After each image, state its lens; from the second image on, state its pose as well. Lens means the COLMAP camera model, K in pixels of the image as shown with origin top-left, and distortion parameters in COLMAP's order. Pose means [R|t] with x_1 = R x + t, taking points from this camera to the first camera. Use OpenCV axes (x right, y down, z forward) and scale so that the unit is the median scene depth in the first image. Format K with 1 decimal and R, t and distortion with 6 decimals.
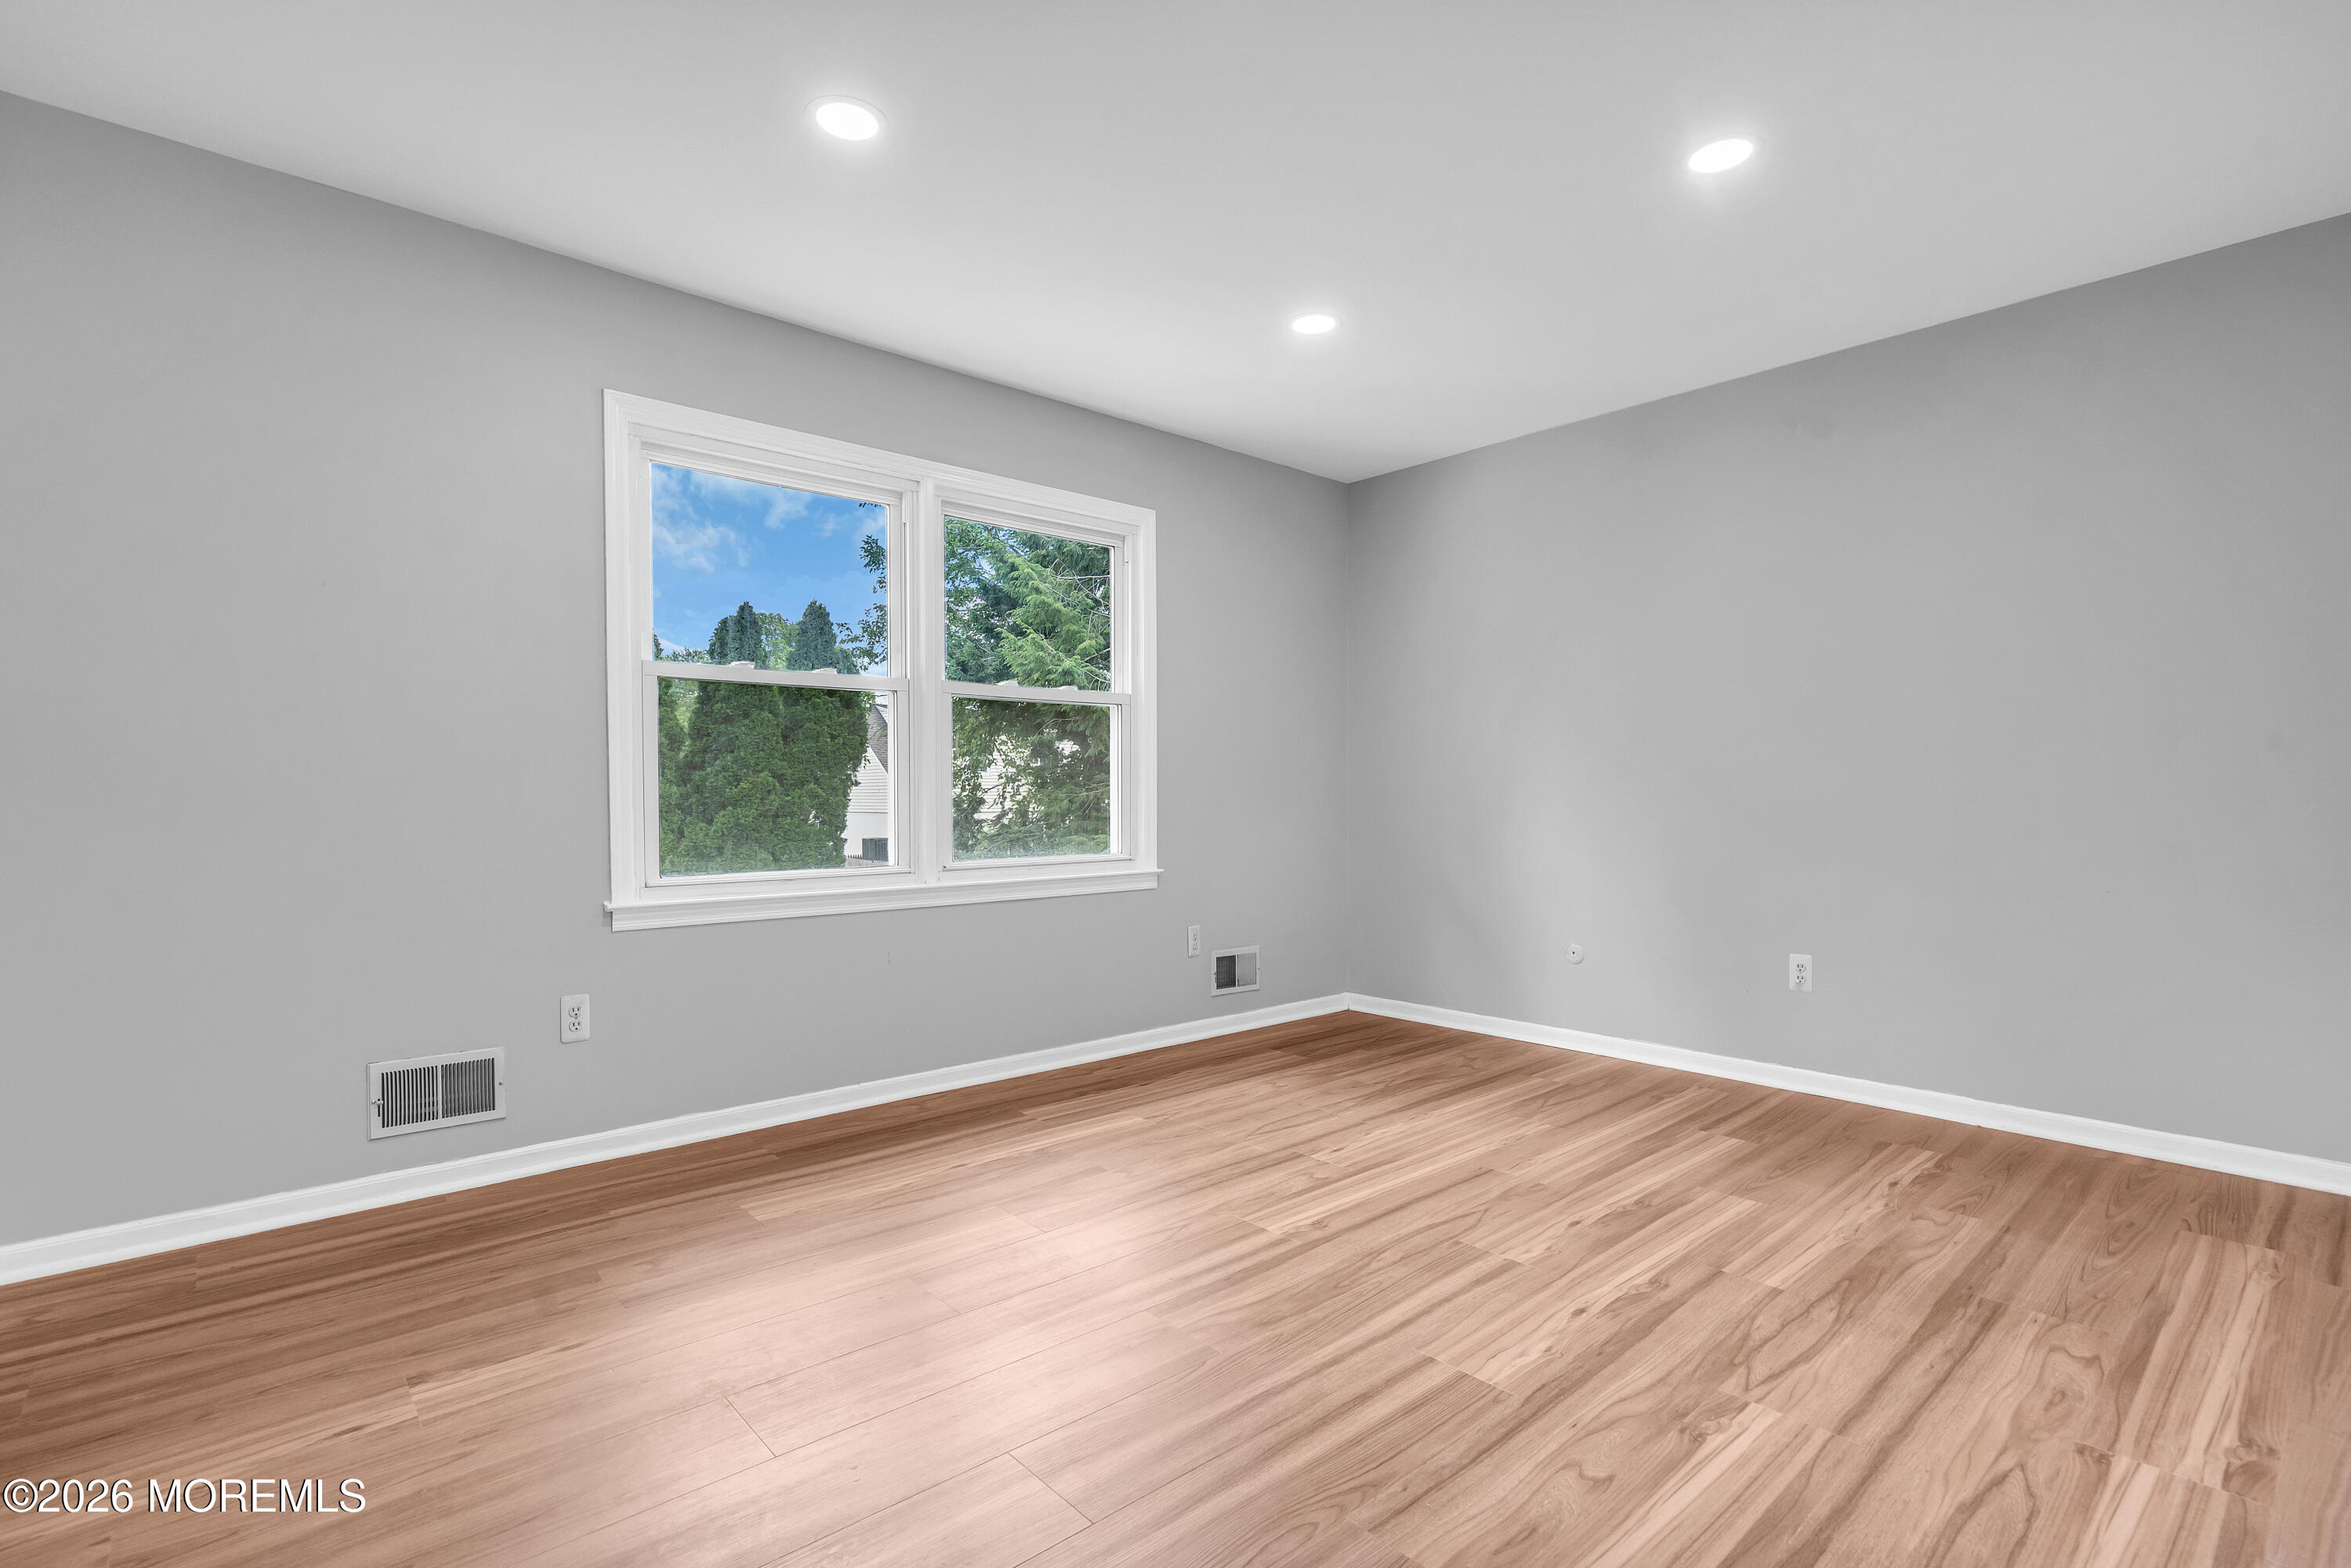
lens RADIAL K [[1068.4, 0, 1174.5], [0, 1068.4, 799.4], [0, 0, 1]] dist [-0.002073, 0.000104]
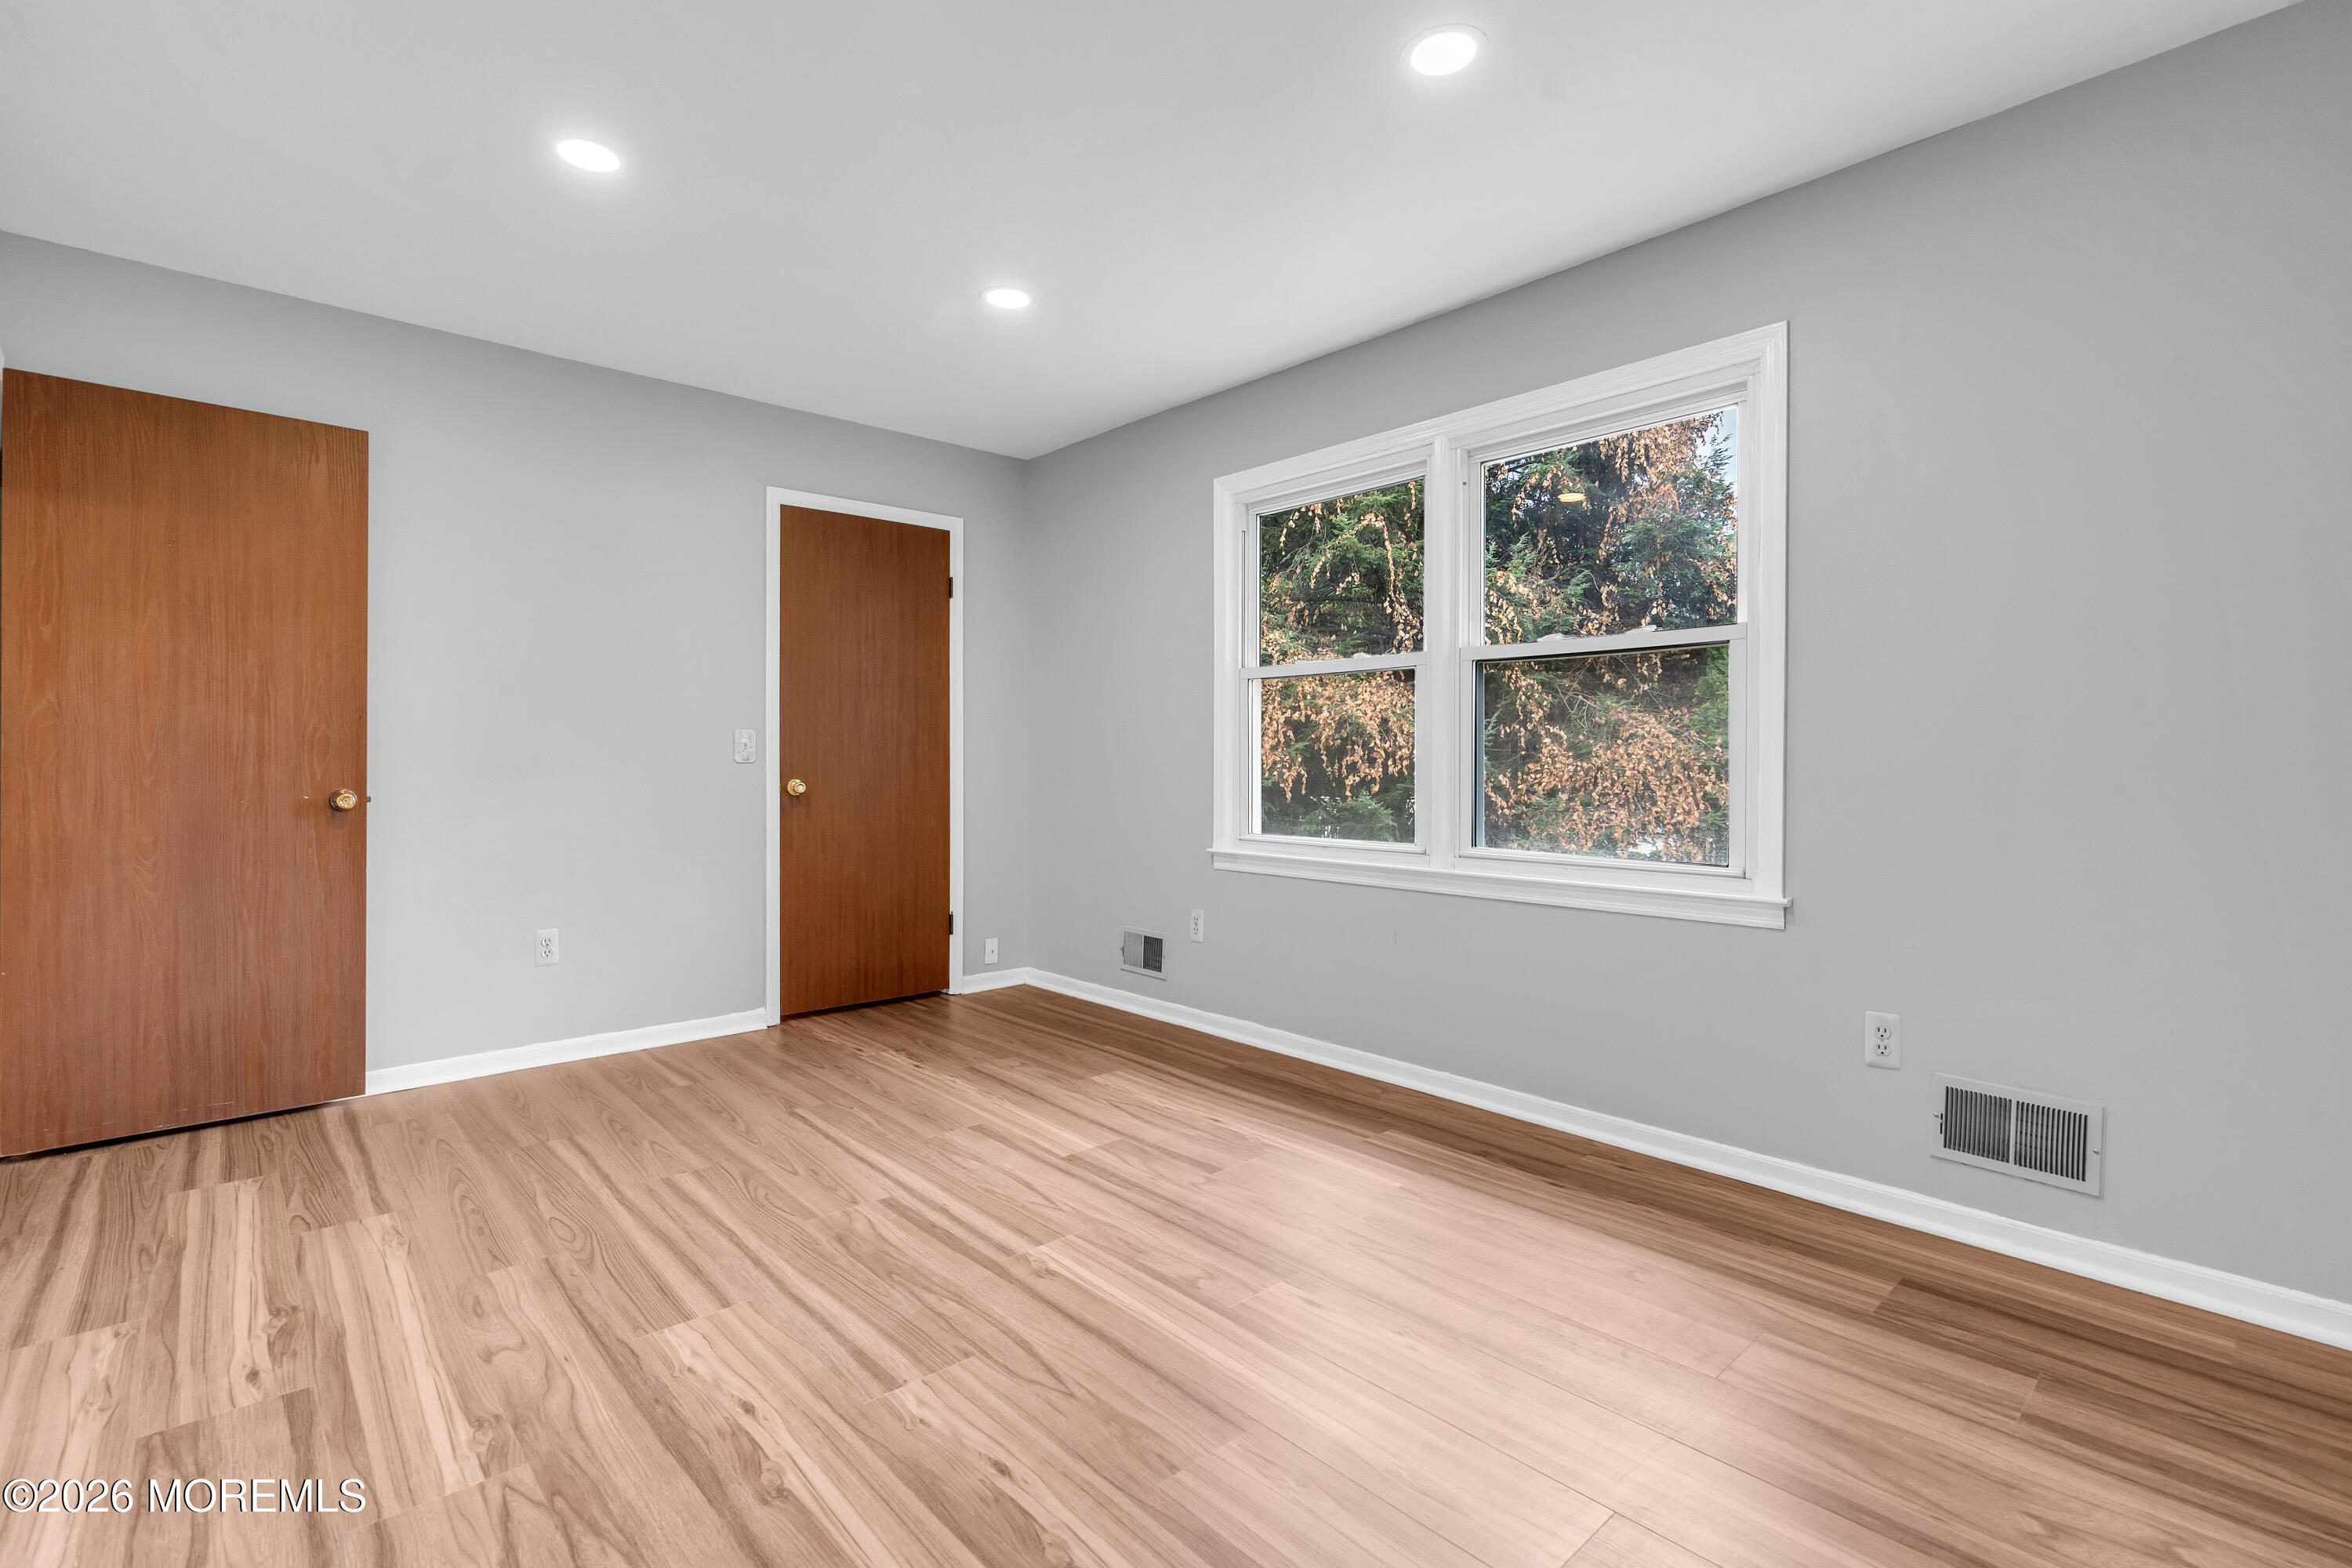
lens RADIAL K [[1068.9, 0, 1174.6], [0, 1068.9, 727.5], [0, 0, 1]] dist [-0.002073, 0.000104]
pose [[0.013667, -0.034076, -0.999326, 1.062402], [-0.010963, 0.999354, -0.034227, -0.013114], [0.999847, 0.011423, 0.013284, 1.143149]]
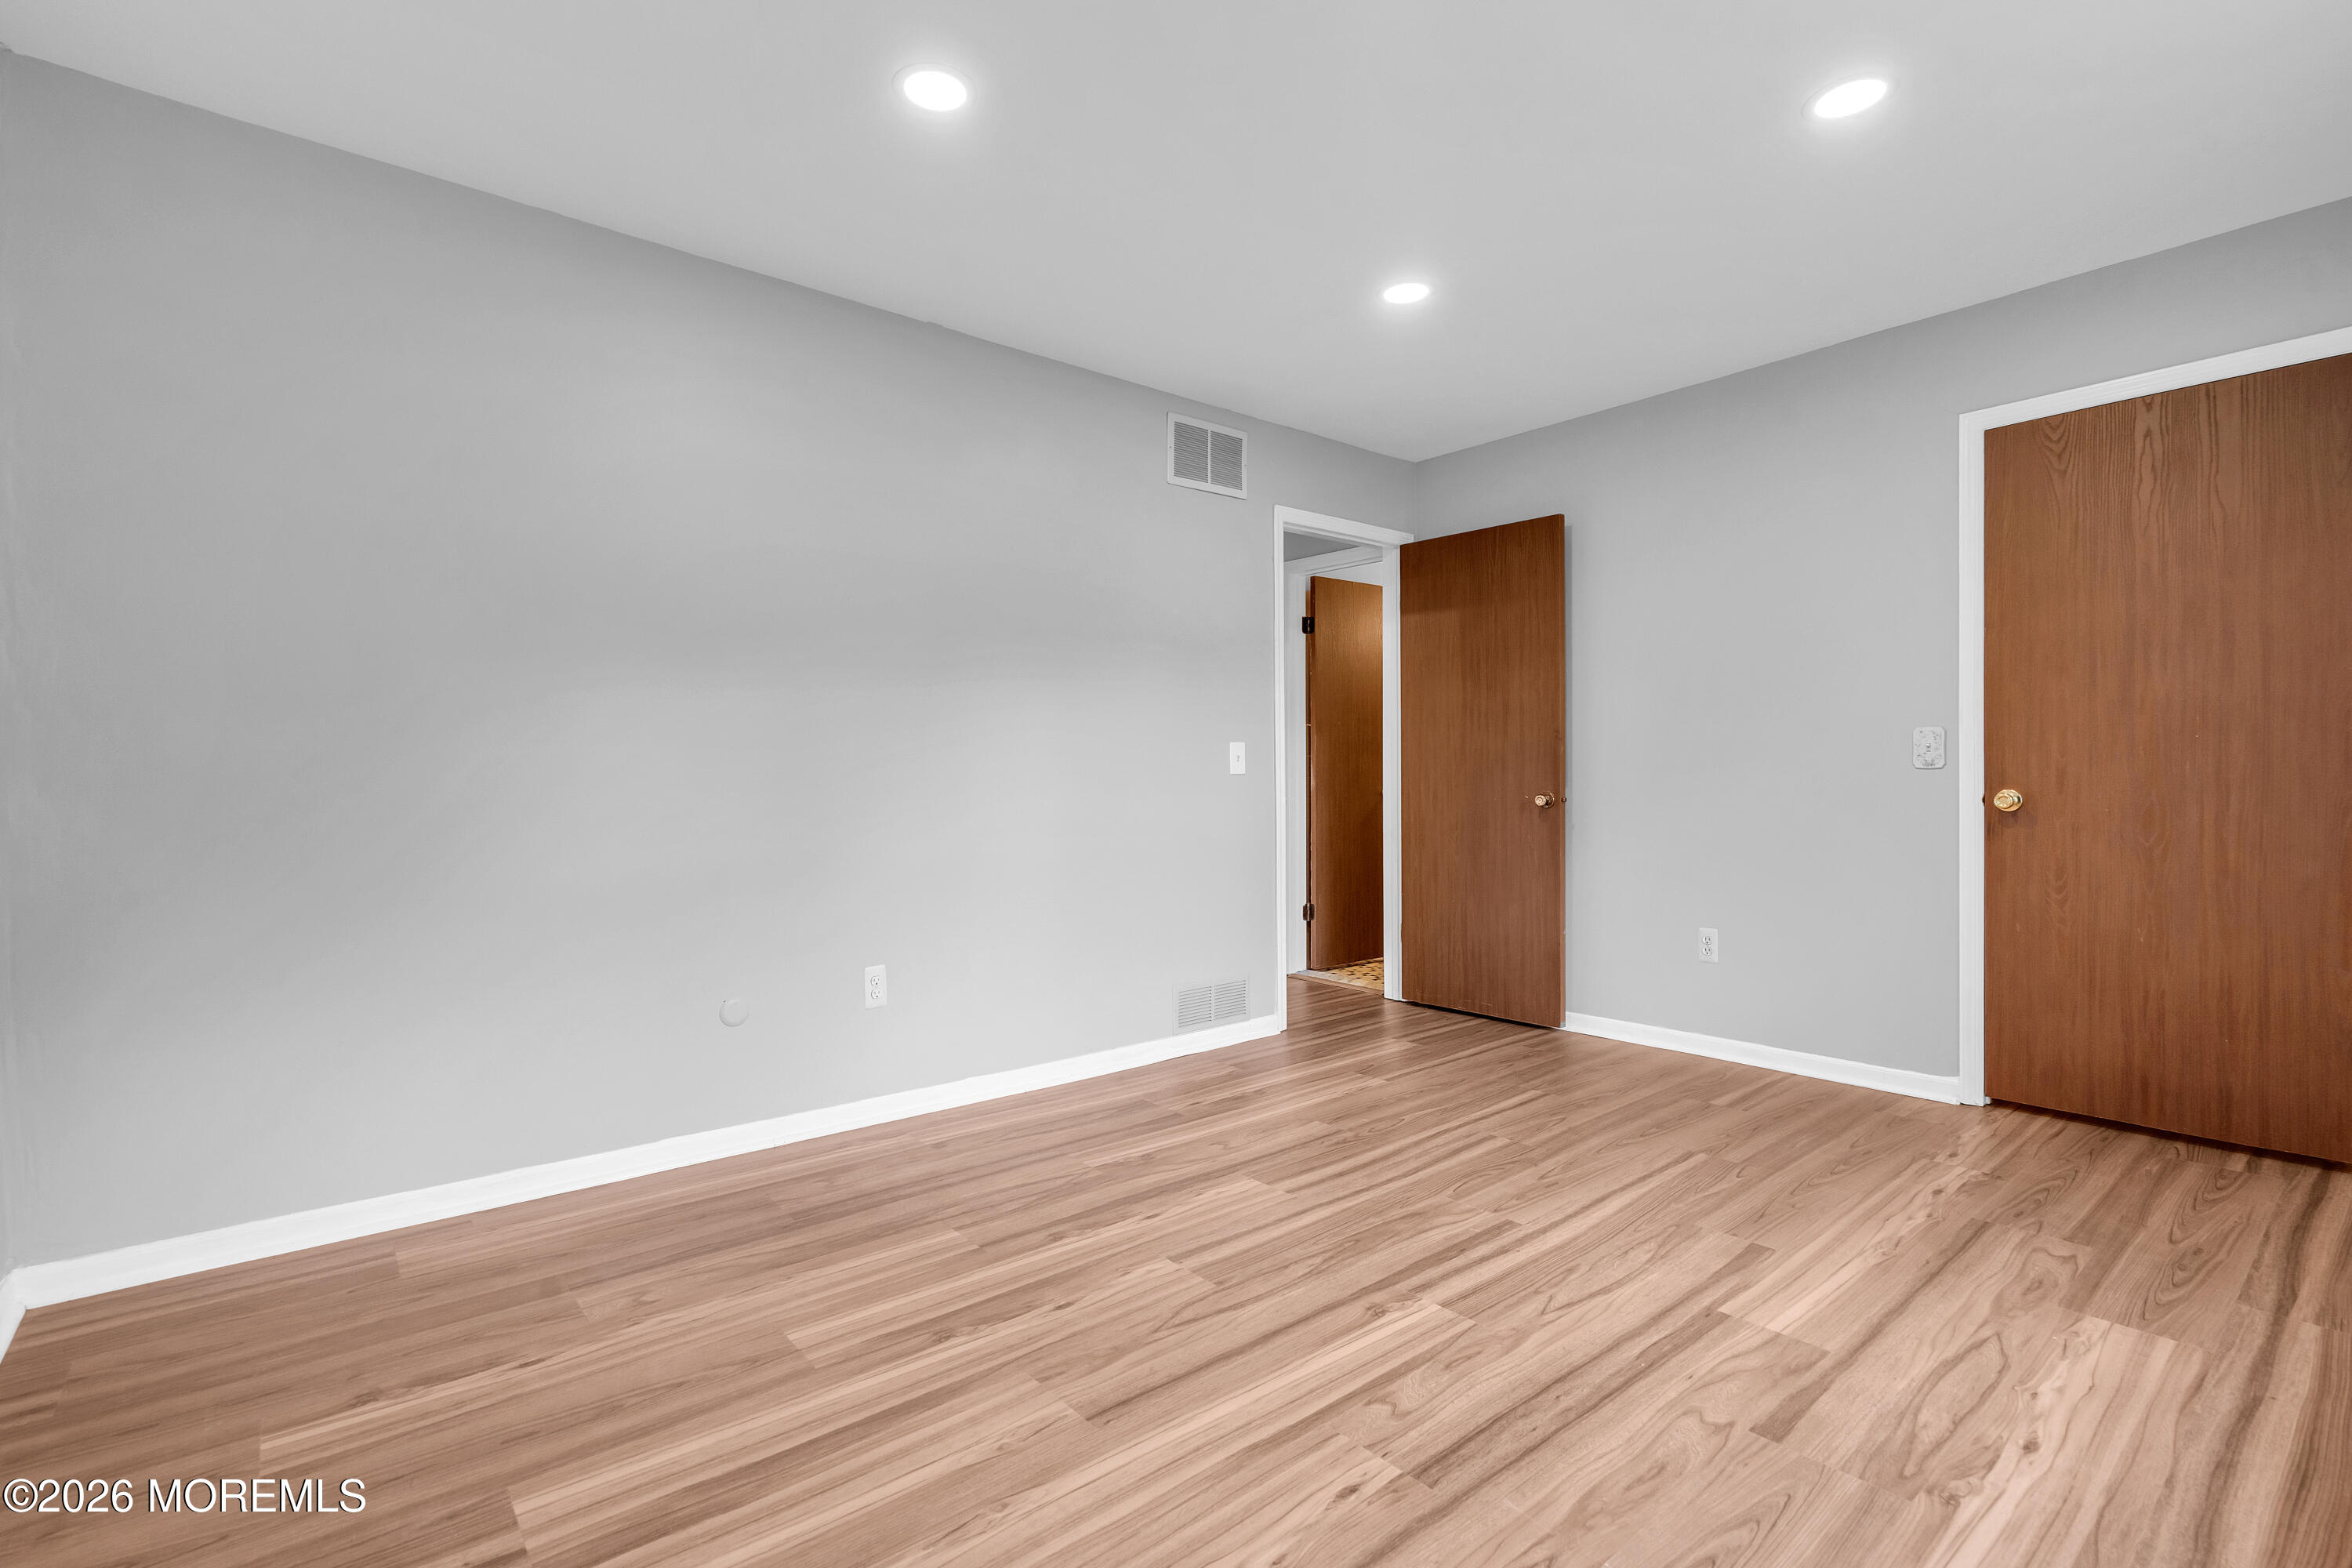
lens RADIAL K [[1068.9, 0, 1160.3], [0, 1068.9, 779.9], [0, 0, 1]] dist [-0.002073, 0.000104]
pose [[-0.999129, 0.007689, 0.041018, 0.277141], [0.008215, 0.999886, 0.012674, -0.019812], [-0.040915, 0.013000, -0.999078, 1.908734]]
